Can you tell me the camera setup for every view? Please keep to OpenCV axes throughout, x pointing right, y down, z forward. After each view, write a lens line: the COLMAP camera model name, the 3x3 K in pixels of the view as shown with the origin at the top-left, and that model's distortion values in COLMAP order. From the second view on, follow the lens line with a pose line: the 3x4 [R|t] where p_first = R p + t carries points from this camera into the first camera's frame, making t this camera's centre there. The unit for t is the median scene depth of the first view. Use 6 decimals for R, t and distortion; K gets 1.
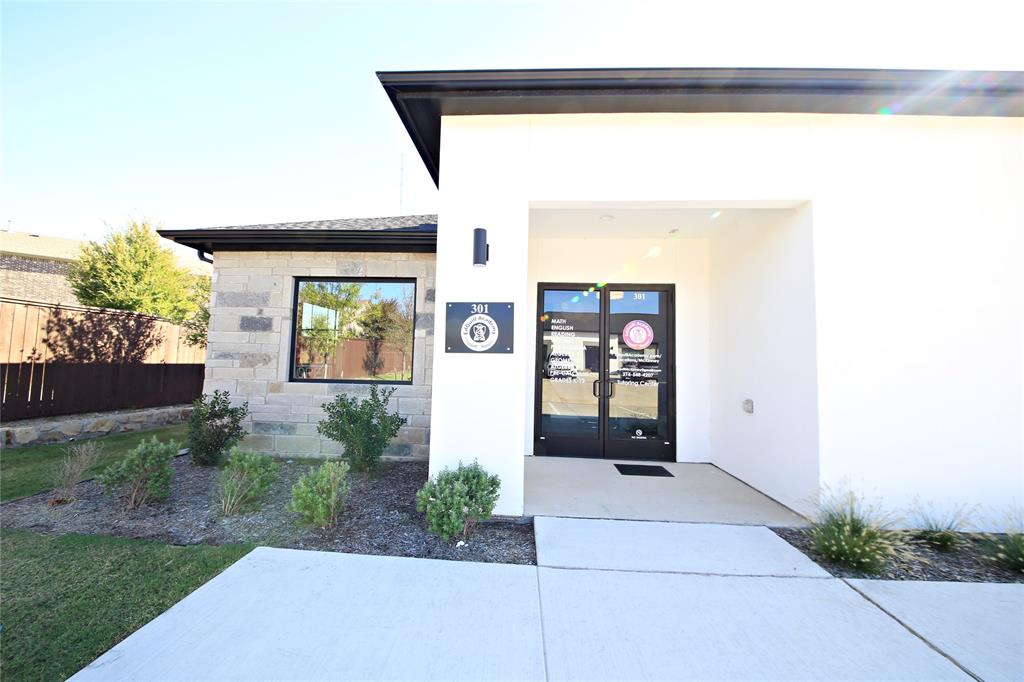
lens RADIAL K [[354.0, 0, 509.3], [0, 354.0, 334.9], [0, 0, 1]] dist [-0.000163, -0.011547]
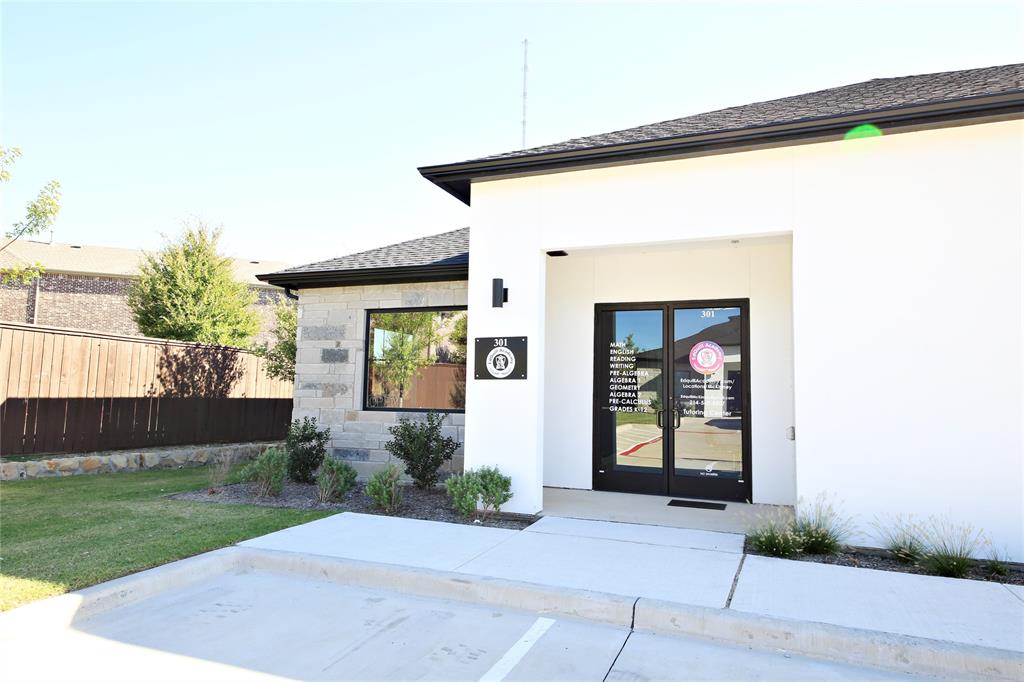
lens RADIAL K [[702.6, 0, 511.0], [0, 702.6, 307.7], [0, 0, 1]] dist [0.079239, -0.000268]
pose [[0.940426, -0.047952, -0.336599, 0.483321], [0.028129, 0.997584, -0.063525, -0.024702], [0.338832, 0.050272, 0.939503, -0.791579]]
